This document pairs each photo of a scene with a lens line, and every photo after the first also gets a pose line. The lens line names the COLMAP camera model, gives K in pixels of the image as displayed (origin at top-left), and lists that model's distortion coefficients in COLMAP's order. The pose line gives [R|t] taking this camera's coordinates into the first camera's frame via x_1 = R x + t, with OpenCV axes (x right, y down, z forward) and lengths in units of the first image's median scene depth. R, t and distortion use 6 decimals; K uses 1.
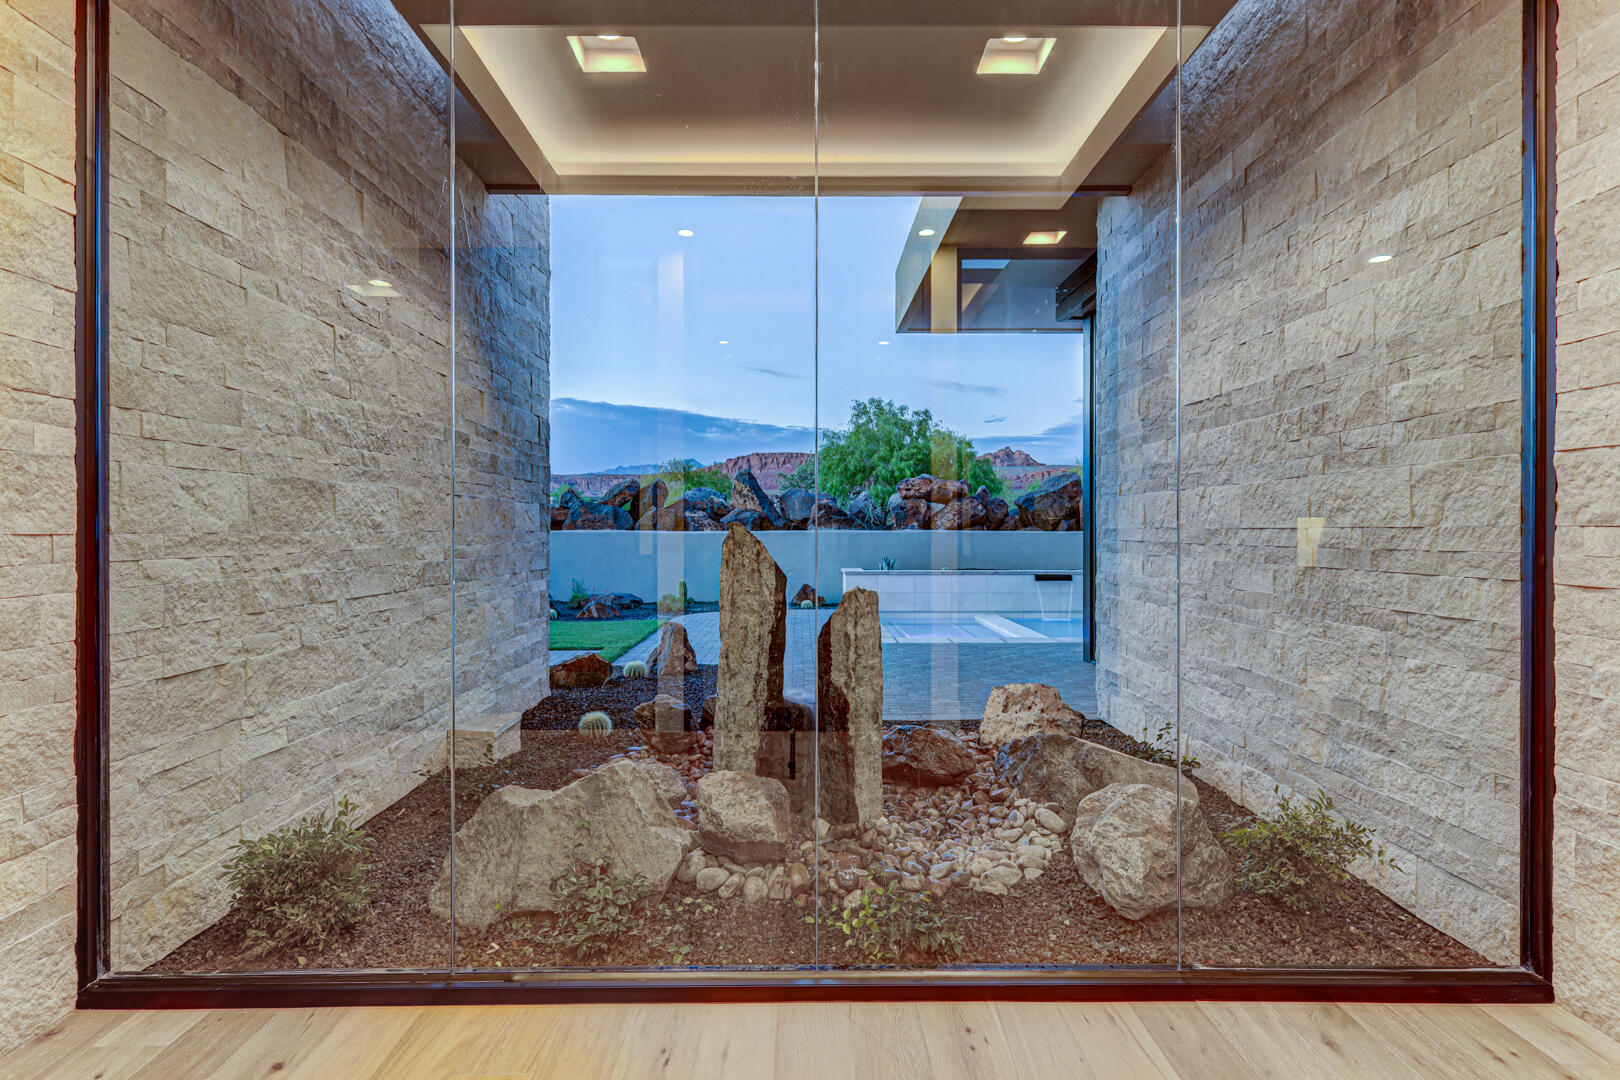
lens RADIAL K [[876.2, 0, 798.9], [0, 876.2, 529.5], [0, 0, 1]] dist [-0.000003, 0.001419]
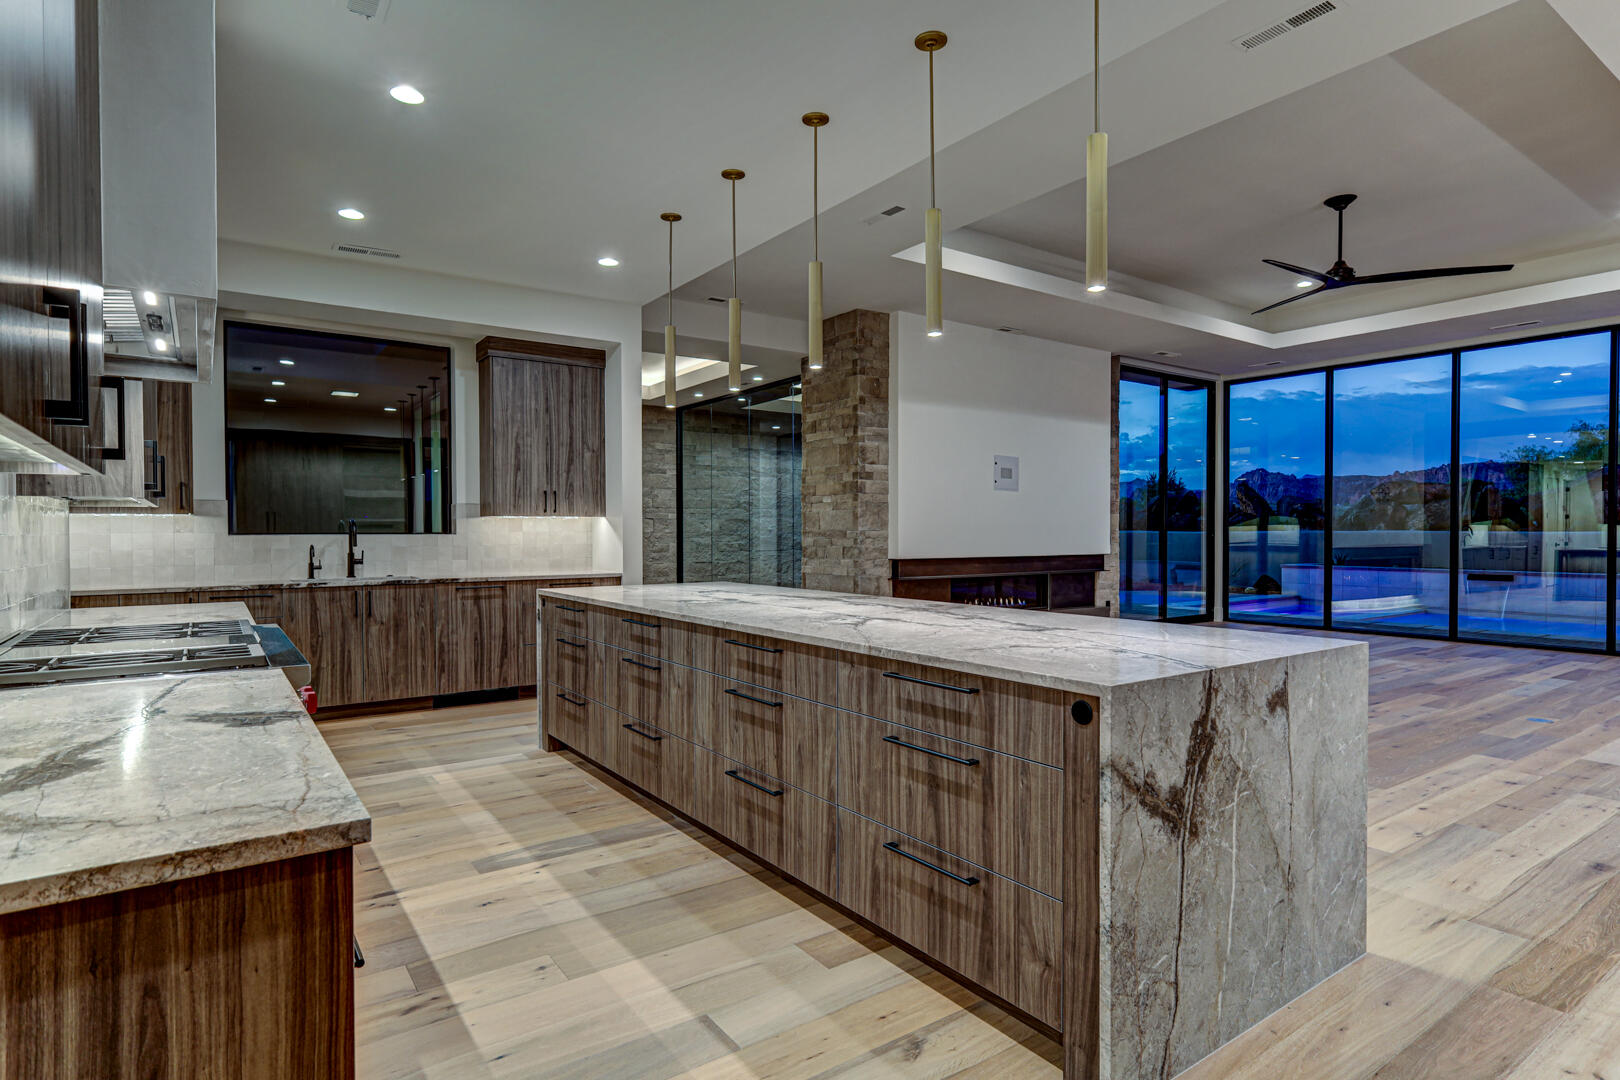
lens RADIAL K [[854.1, 0, 802.3], [0, 854.1, 551.6], [0, 0, 1]] dist [0.006204, -0.001088]
pose [[0.568661, 0.015399, -0.822428, 2.949709], [0.003276, 0.999774, 0.020984, 0.010426], [0.822565, -0.014627, 0.568483, -1.021874]]
